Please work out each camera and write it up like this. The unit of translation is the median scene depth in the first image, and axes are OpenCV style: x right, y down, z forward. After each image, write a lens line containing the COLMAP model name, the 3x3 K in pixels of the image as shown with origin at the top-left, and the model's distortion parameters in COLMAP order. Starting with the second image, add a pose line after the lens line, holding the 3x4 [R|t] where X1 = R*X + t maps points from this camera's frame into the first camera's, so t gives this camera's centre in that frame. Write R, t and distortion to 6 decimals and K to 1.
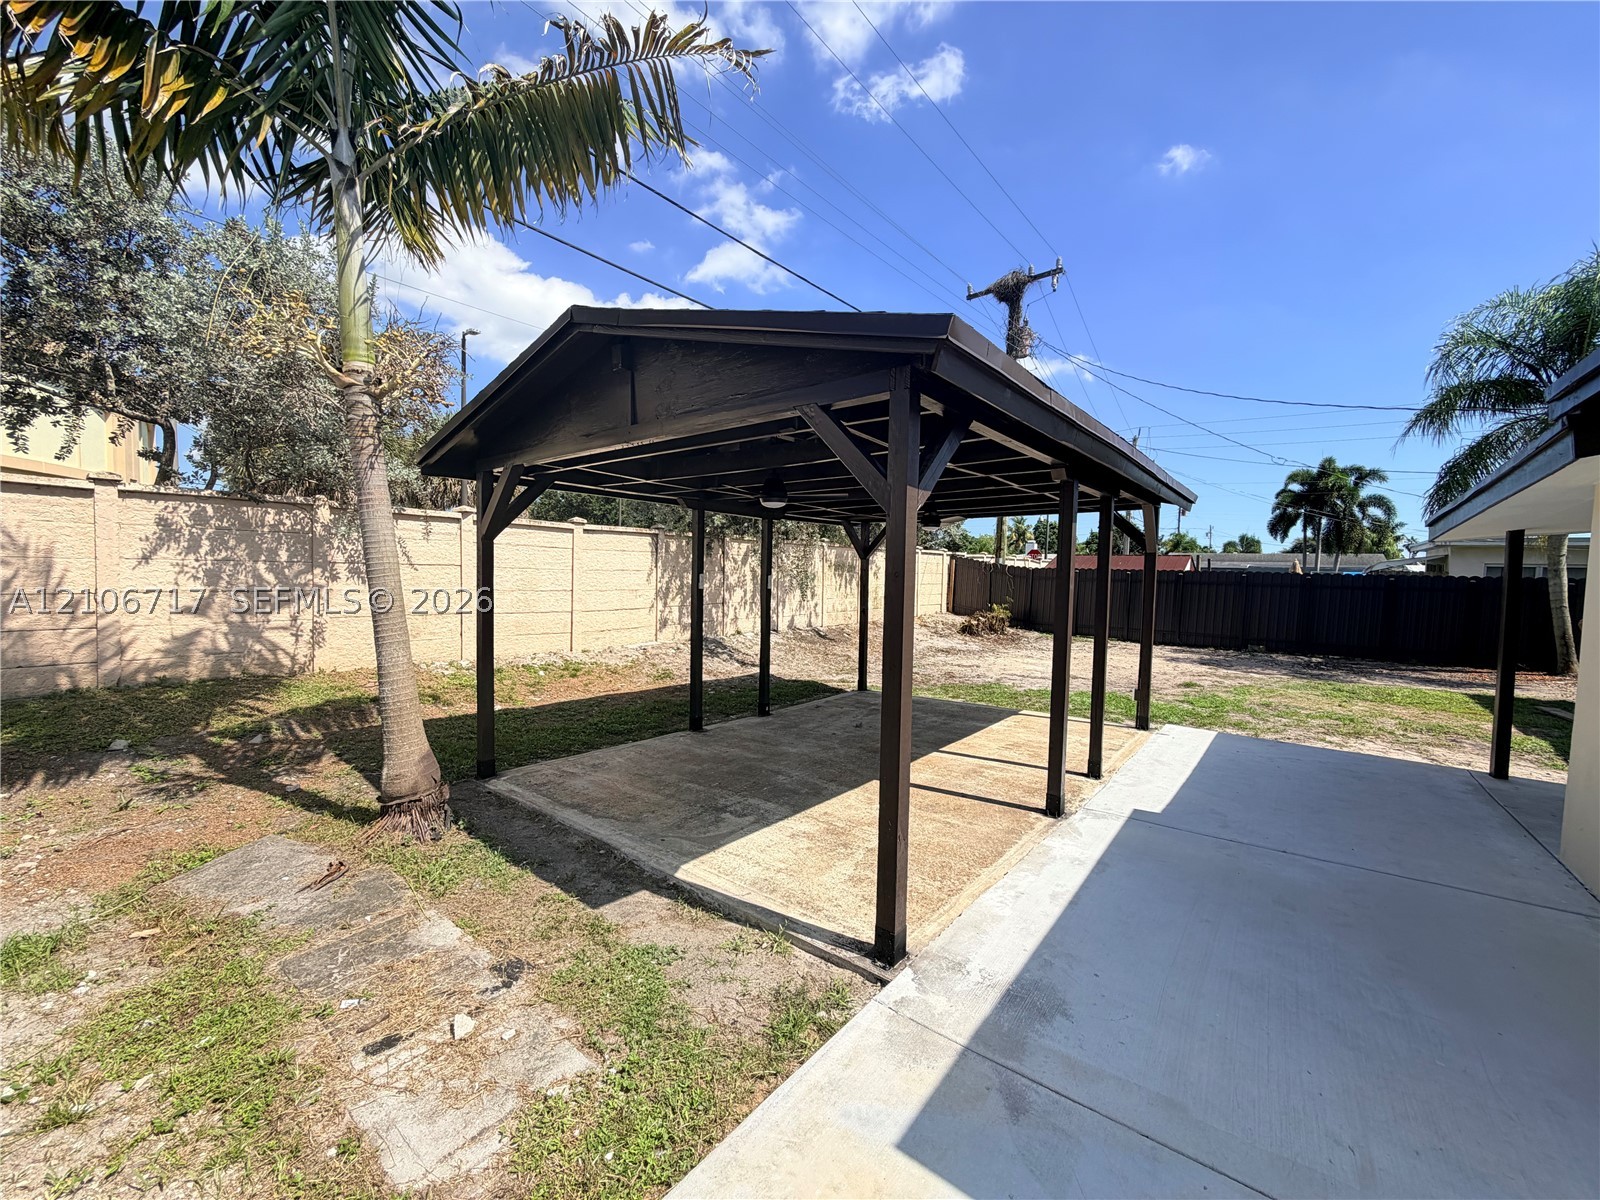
lens RADIAL K [[640.4, 0, 800.5], [0, 640.4, 601.2], [0, 0, 1]] dist [0.000066, 0.000457]
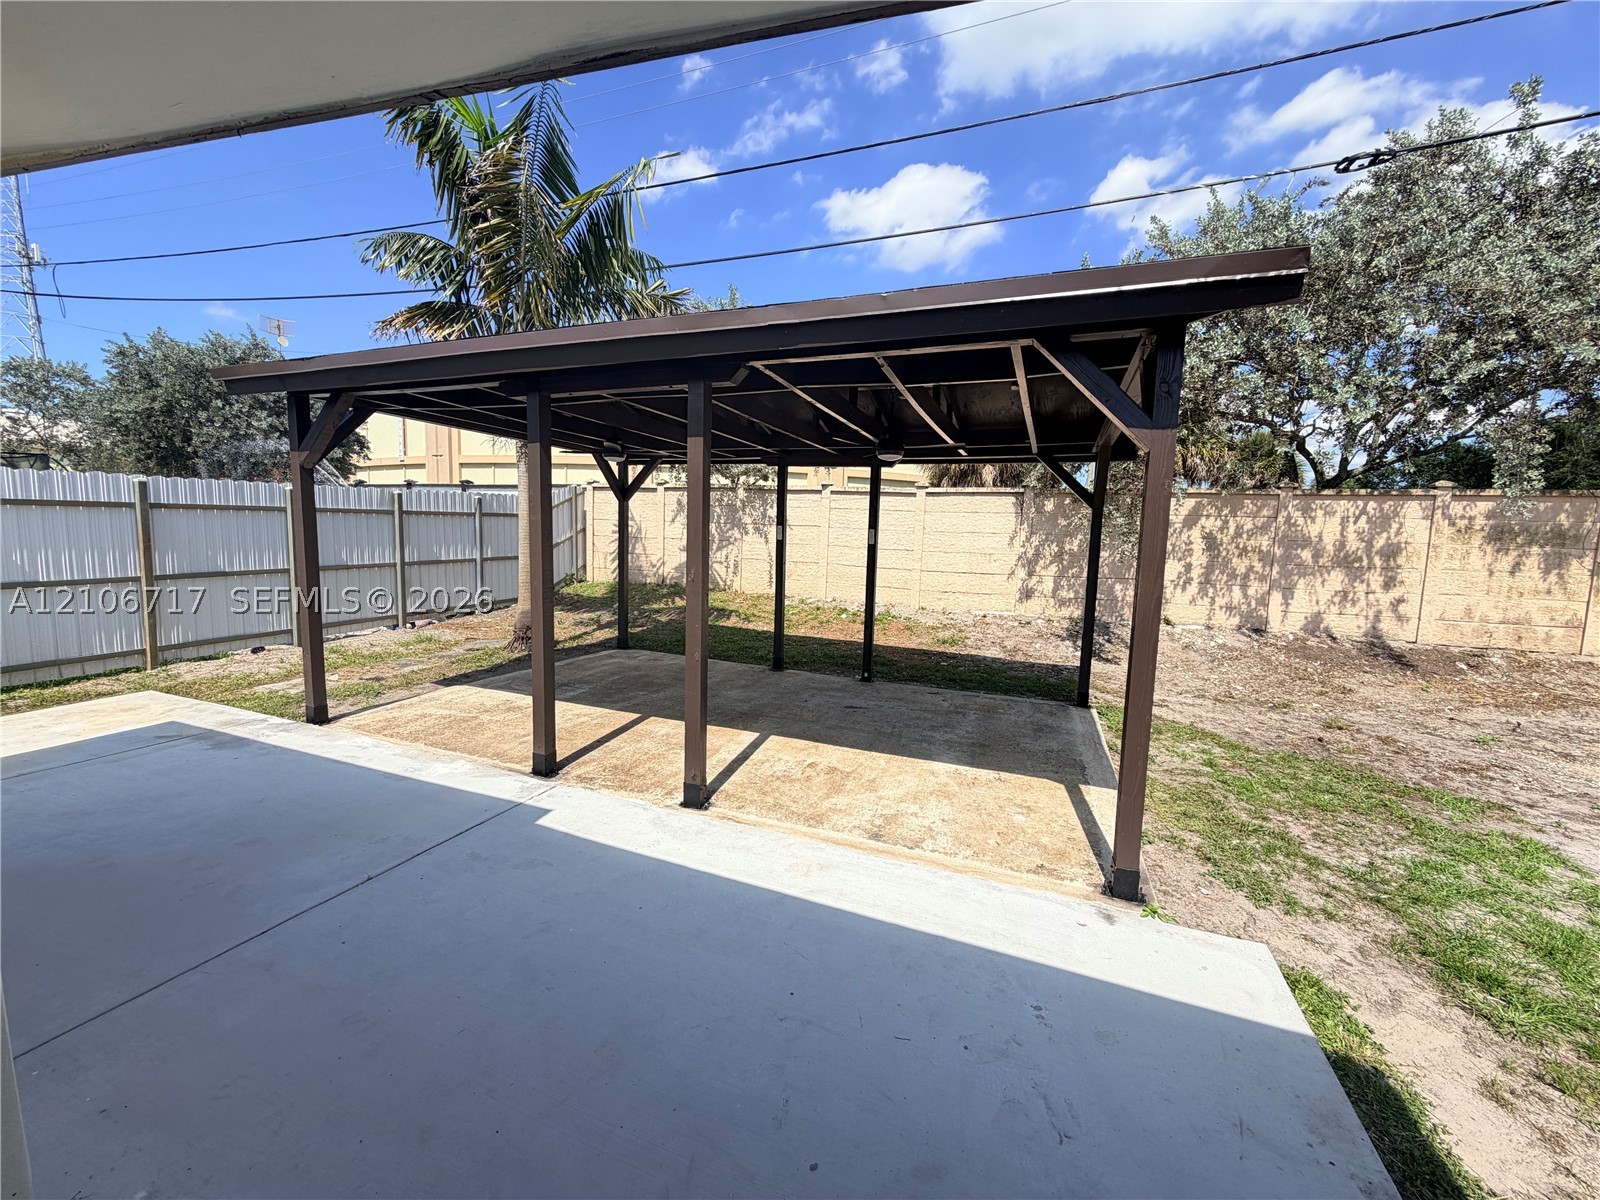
lens RADIAL K [[640.4, 0, 795.3], [0, 640.4, 603.3], [0, 0, 1]] dist [0.000066, 0.000457]
pose [[0.287531, 0.097396, -0.952806, 0.815290], [-0.070391, 0.994275, 0.080392, -0.000765], [0.955181, 0.043953, 0.292741, 0.651232]]
